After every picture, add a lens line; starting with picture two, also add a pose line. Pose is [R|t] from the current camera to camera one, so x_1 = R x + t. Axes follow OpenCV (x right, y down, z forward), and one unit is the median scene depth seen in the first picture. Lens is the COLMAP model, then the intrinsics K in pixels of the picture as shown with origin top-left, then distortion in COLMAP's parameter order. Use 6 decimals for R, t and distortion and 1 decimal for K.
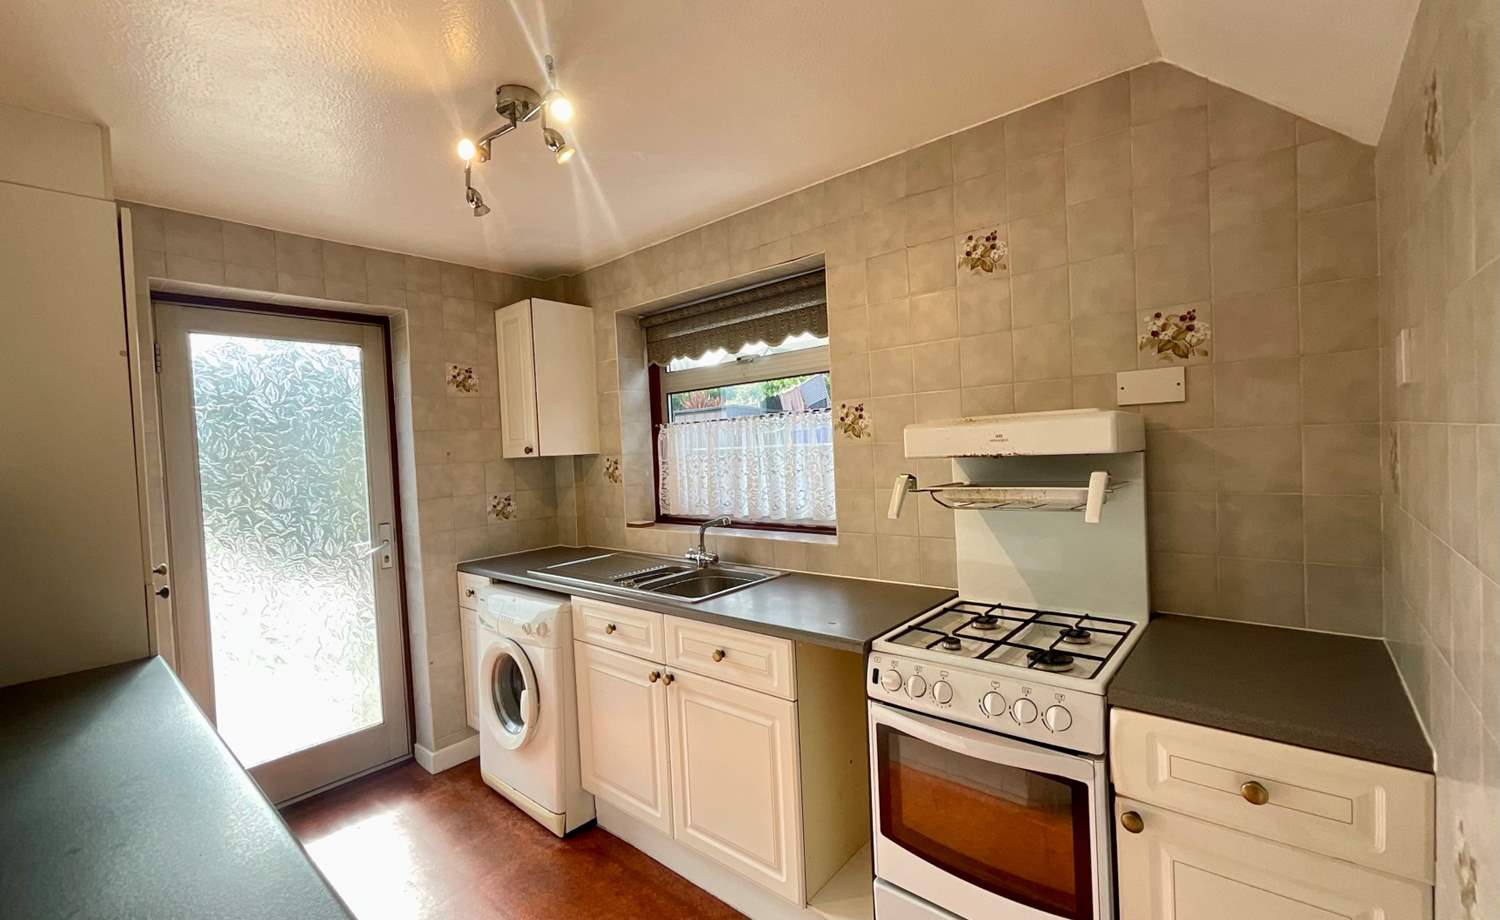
lens RADIAL K [[623.2, 0, 750.0], [0, 623.2, 460.0], [0, 0, 1]] dist [0.000276, 0.000064]
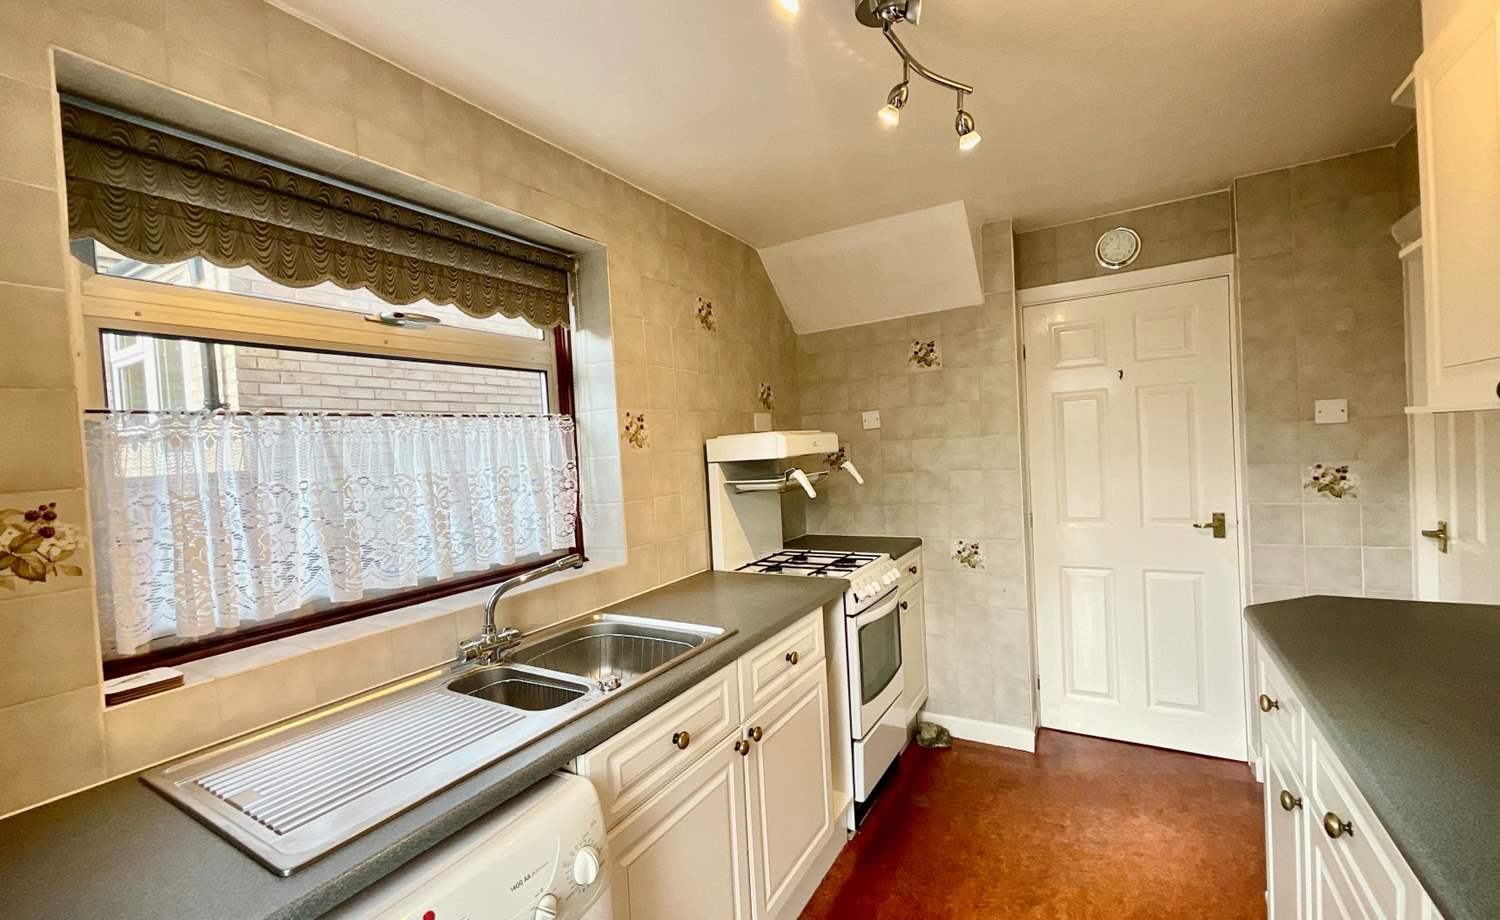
lens RADIAL K [[609.1, 0, 750.0], [0, 609.1, 460.0], [0, 0, 1]] dist [-0.003811, -0.000209]
pose [[-0.177816, 0.033266, 0.983501, -0.651467], [0.086536, 0.996085, -0.018046, 0.012807], [-0.980252, 0.081899, -0.179998, 0.807112]]
